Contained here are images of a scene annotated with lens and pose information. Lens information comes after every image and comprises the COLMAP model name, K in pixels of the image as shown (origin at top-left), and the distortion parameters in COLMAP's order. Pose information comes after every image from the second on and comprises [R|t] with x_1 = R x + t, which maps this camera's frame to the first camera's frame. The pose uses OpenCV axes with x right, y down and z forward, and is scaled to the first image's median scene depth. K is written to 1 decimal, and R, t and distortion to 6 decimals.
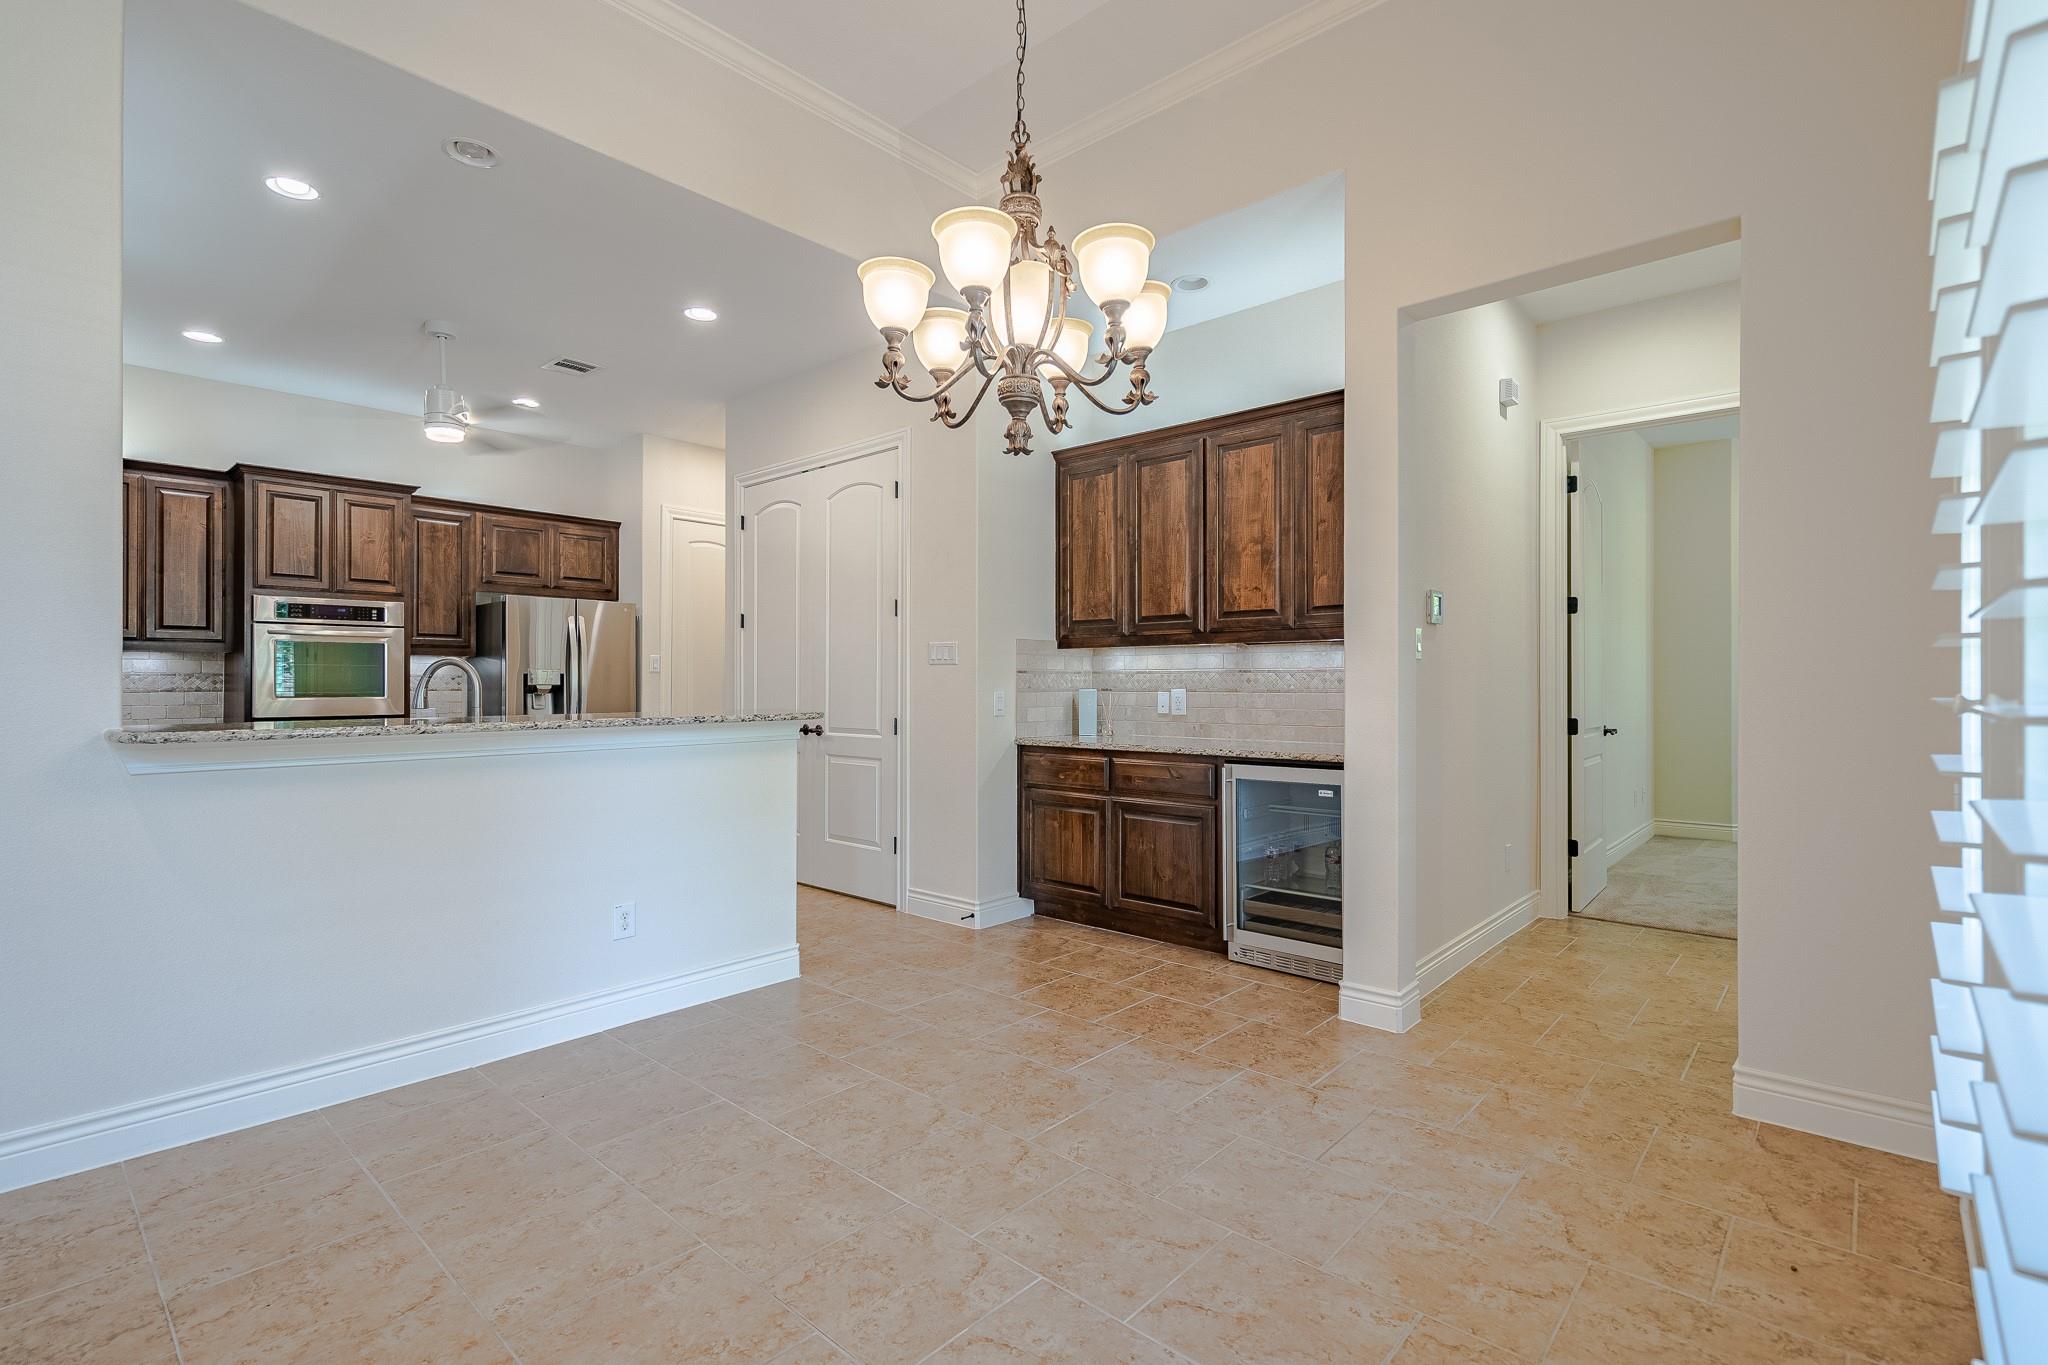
lens RADIAL K [[960.2, 0, 1015.7], [0, 960.2, 676.8], [0, 0, 1]] dist [-0.010500, 0.002953]
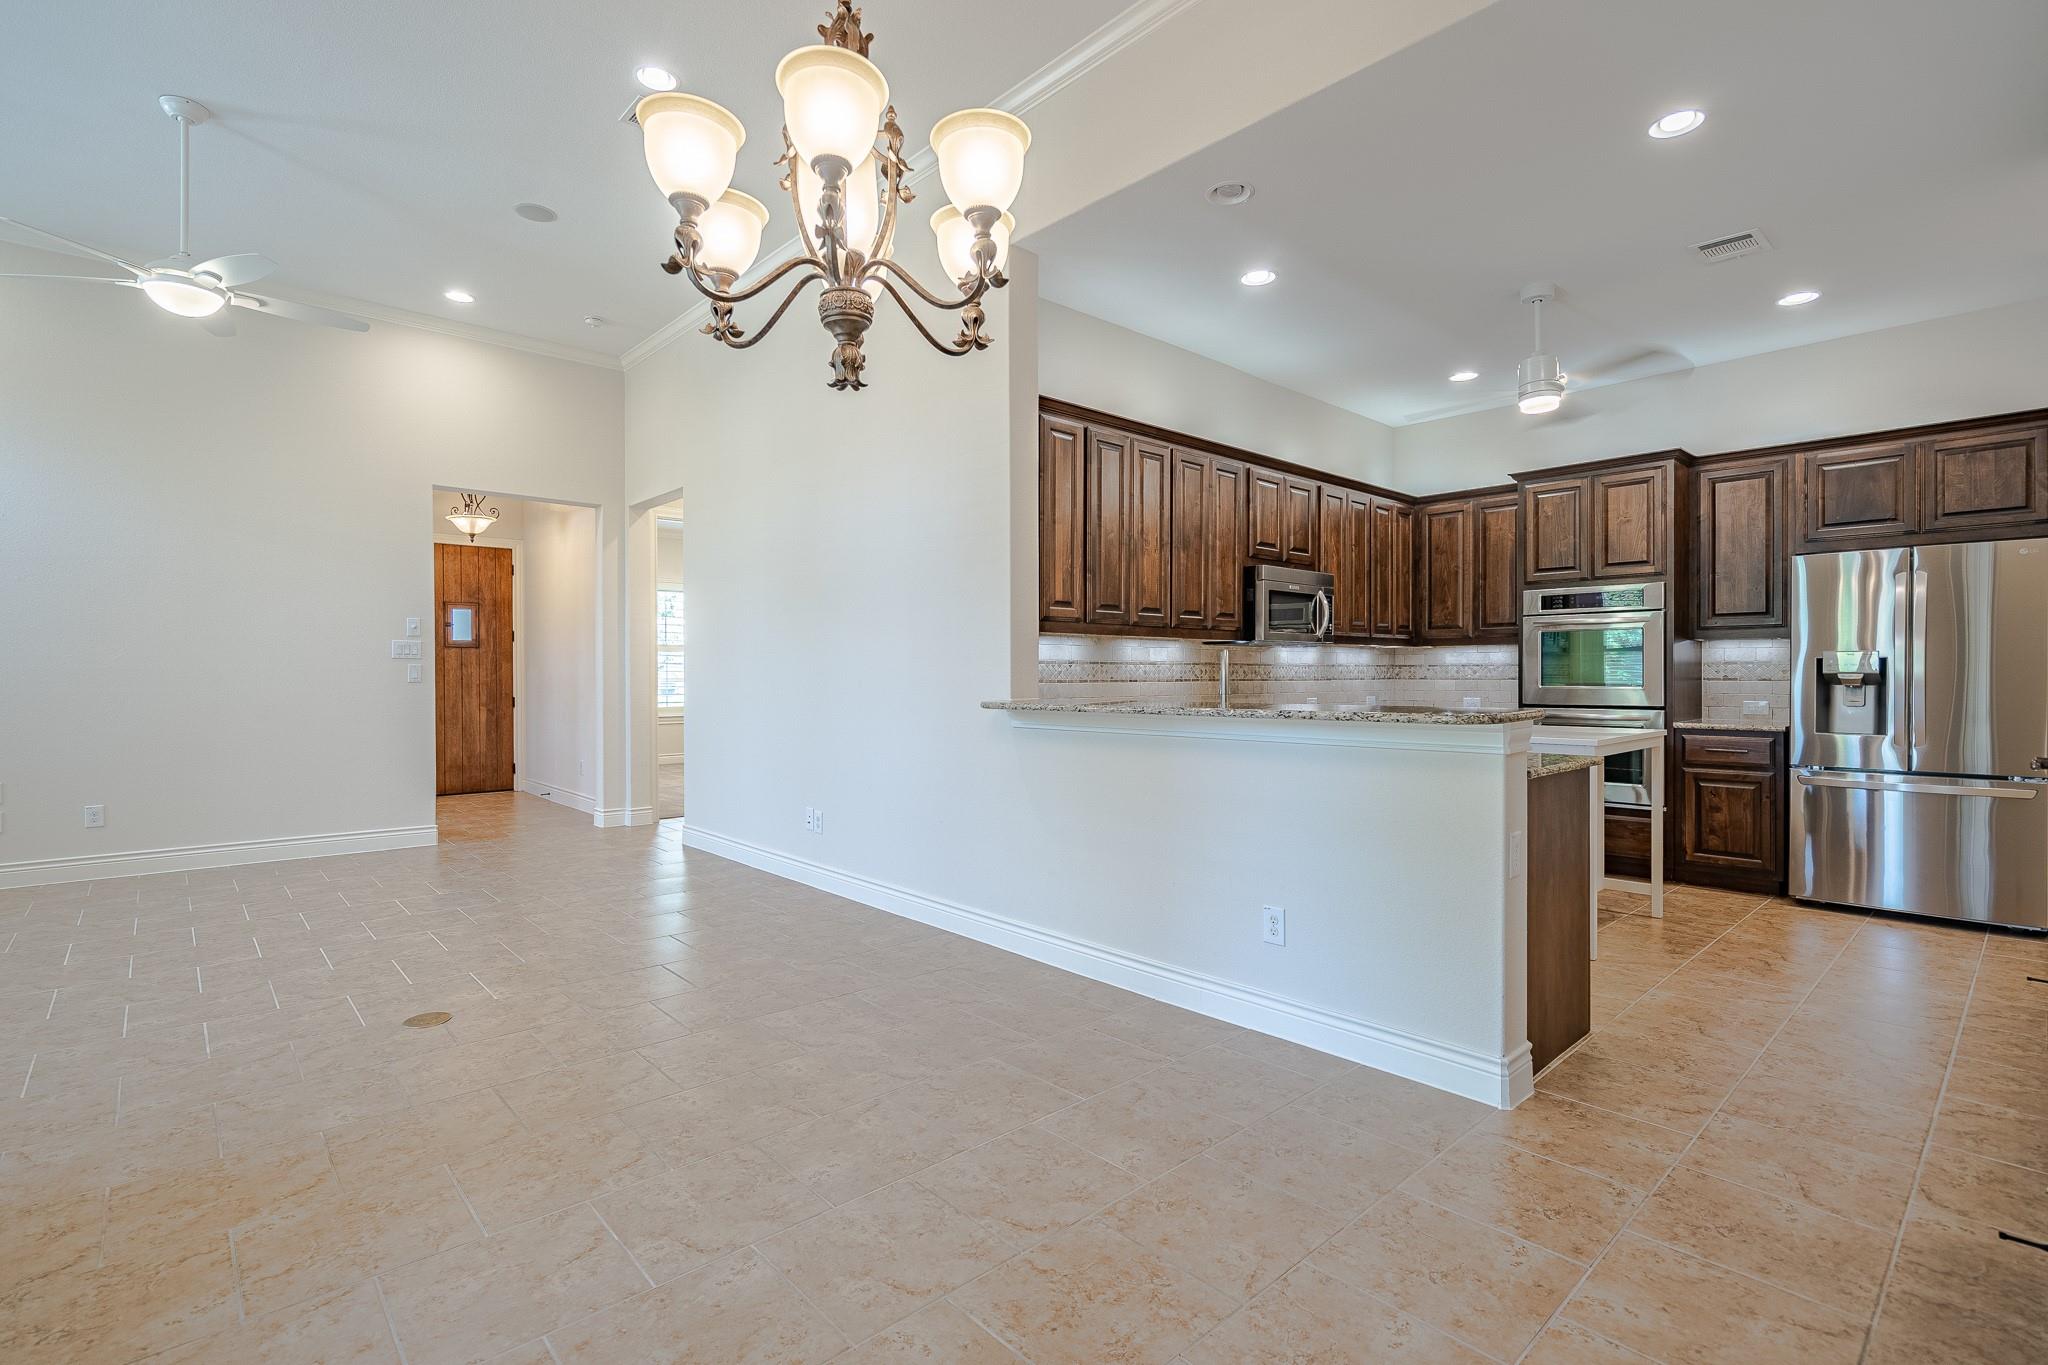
lens RADIAL K [[960.2, 0, 1024.3], [0, 960.2, 671.6], [0, 0, 1]] dist [-0.010500, 0.002953]
pose [[-0.095214, -0.000265, -0.995457, 0.414172], [0.008712, 0.999961, -0.001099, 0.003244], [0.995419, -0.008778, -0.095208, 0.636142]]
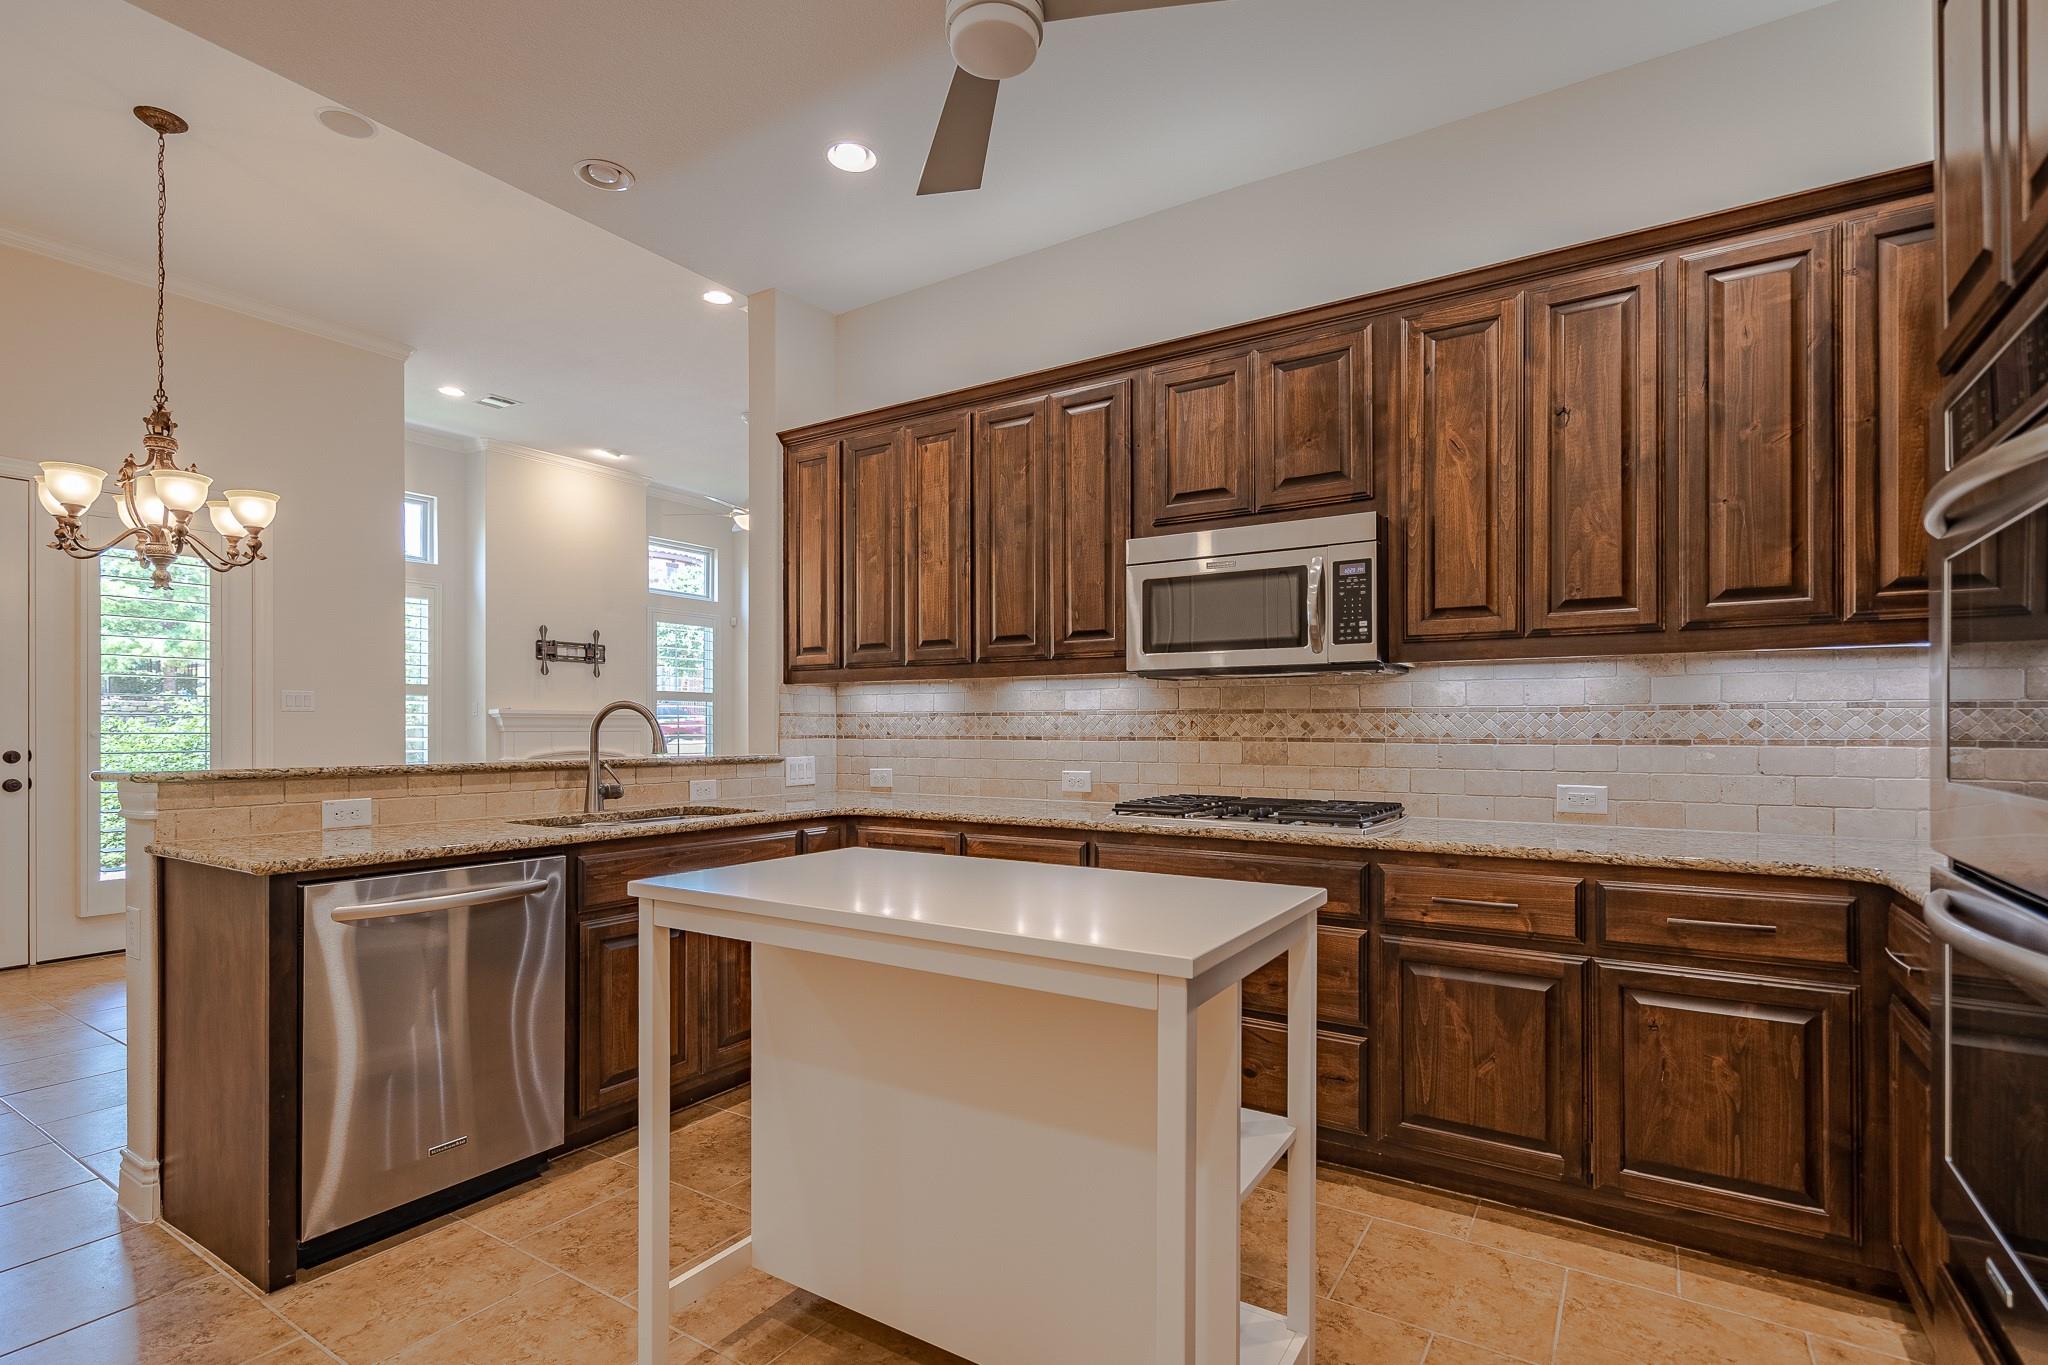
lens RADIAL K [[960.2, 0, 1022.3], [0, 960.2, 714.8], [0, 0, 1]] dist [-0.010500, 0.002953]
pose [[-0.984680, -0.001216, -0.174367, -0.606512], [0.002722, 0.999747, -0.022343, 0.012417], [0.174350, -0.022475, -0.984427, 1.477495]]
